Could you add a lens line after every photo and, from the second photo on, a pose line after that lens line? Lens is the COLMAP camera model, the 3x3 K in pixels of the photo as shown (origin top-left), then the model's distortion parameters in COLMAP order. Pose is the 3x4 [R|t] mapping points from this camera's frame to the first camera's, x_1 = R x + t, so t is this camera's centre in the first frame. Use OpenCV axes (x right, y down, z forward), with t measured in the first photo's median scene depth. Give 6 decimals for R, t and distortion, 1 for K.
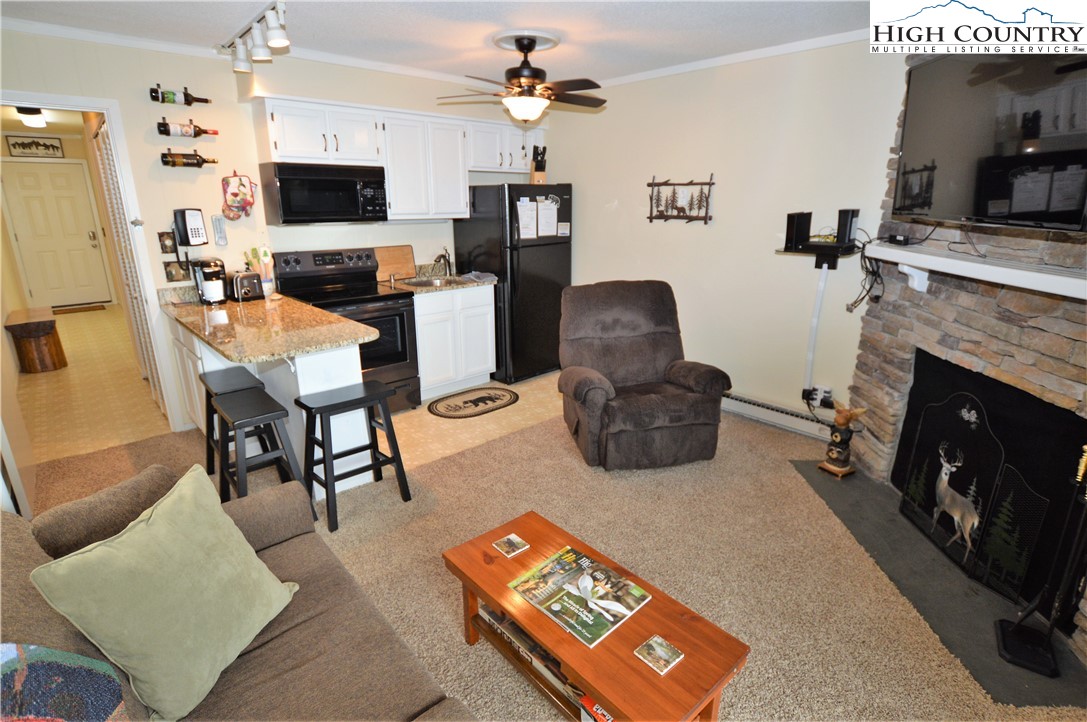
lens RADIAL K [[540.5, 0, 537.0], [0, 540.5, 357.1], [0, 0, 1]] dist [-0.021927, 0.002305]
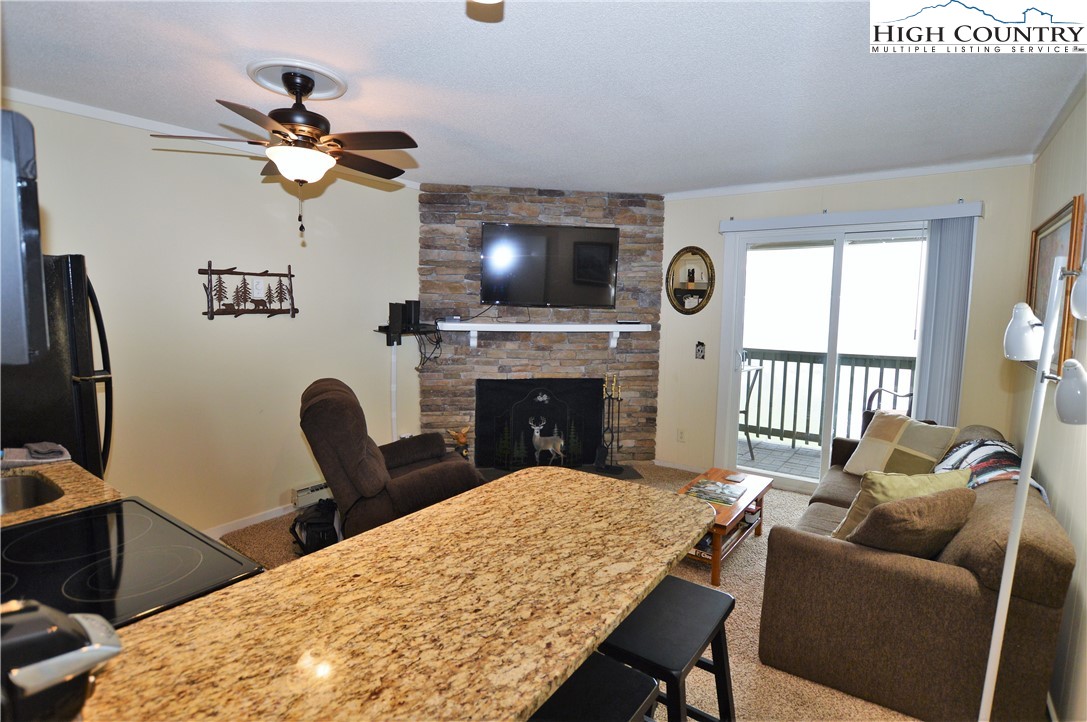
lens RADIAL K [[540.5, 0, 550.6], [0, 540.5, 363.9], [0, 0, 1]] dist [-0.021927, 0.002305]
pose [[-0.216383, -0.110368, 0.970050, -0.708296], [0.264579, 0.949780, 0.167079, -0.209642], [-0.939775, 0.292808, -0.176315, 0.775355]]
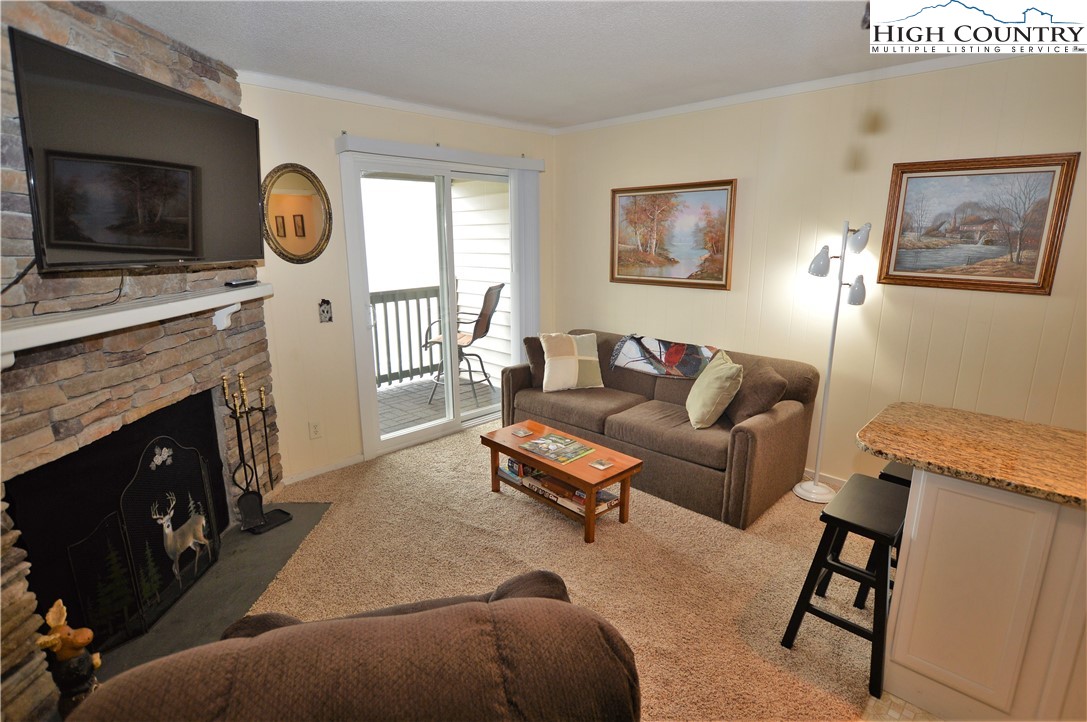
lens RADIAL K [[540.5, 0, 548.0], [0, 540.5, 361.2], [0, 0, 1]] dist [-0.021927, 0.002305]
pose [[-0.998656, 0.015177, -0.049558, 0.085070], [-0.011286, 0.869542, 0.493731, -0.323444], [0.050586, 0.493626, -0.868202, 1.081361]]
